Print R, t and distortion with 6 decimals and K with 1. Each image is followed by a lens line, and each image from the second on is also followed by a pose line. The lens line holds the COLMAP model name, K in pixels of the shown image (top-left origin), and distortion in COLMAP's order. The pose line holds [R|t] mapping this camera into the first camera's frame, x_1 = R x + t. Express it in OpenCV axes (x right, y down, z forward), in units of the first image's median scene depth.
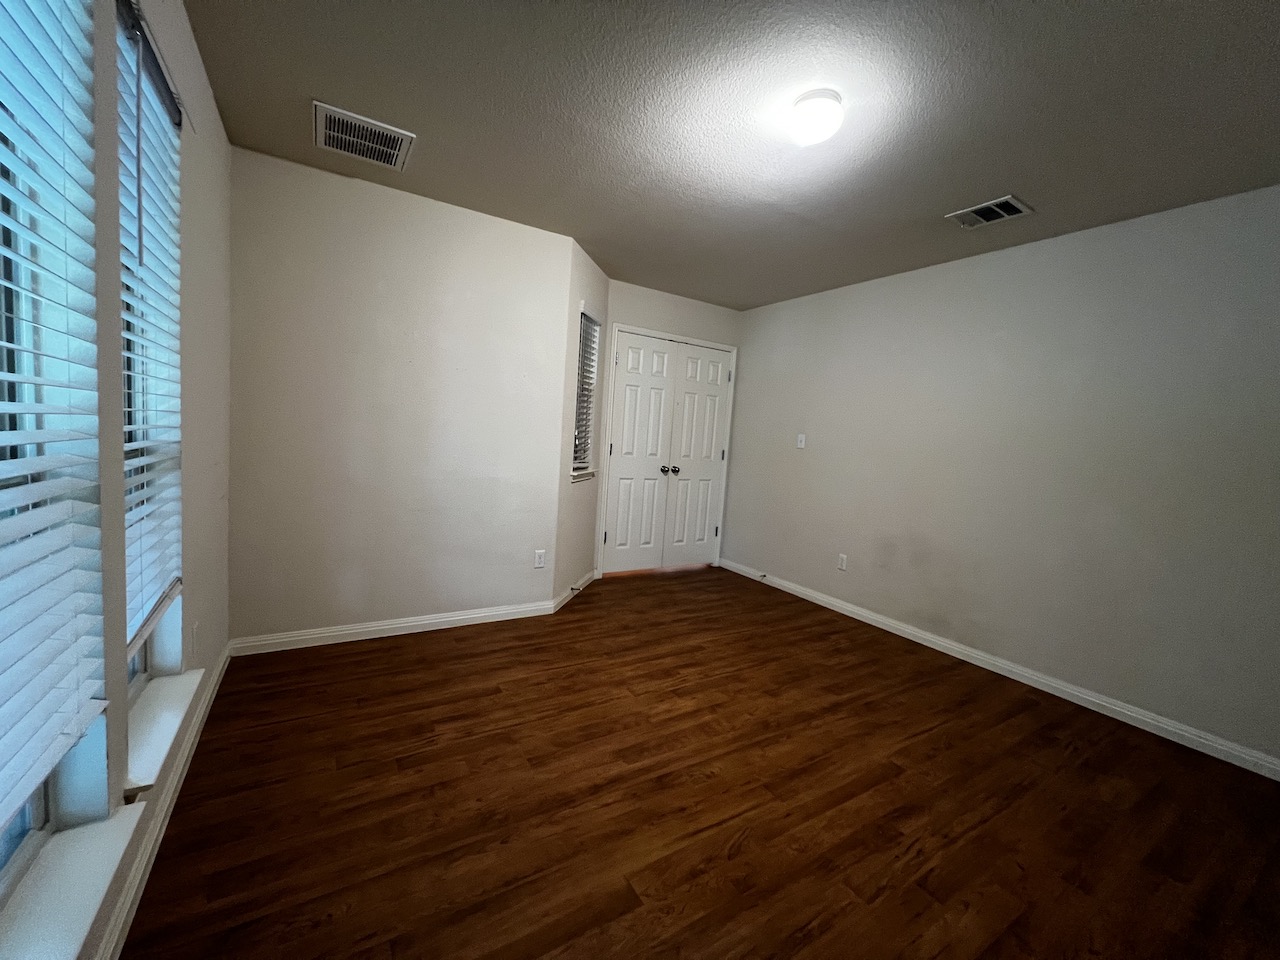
lens RADIAL K [[511.8, 0, 640.0], [0, 511.8, 480.0], [0, 0, 1]] dist [-0.000493, 0.000036]
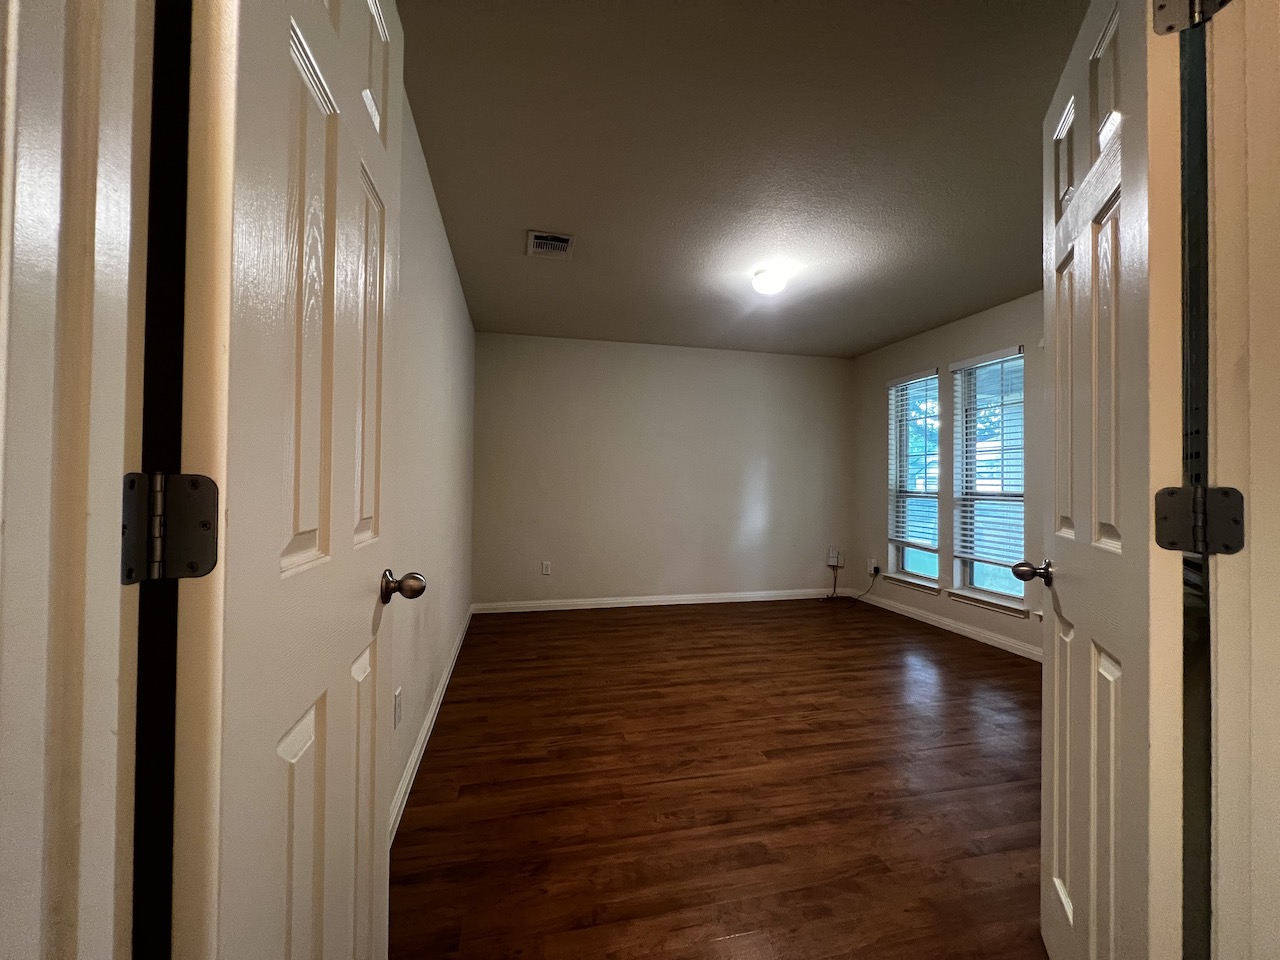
lens RADIAL K [[506.0, 0, 640.0], [0, 506.0, 480.0], [0, 0, 1]] dist [-0.000078, 0.000004]
pose [[-0.943305, -0.077186, 0.322829, 0.115114], [-0.048614, 0.994226, 0.095663, -0.140105], [-0.328349, 0.074546, -0.941610, 2.142429]]
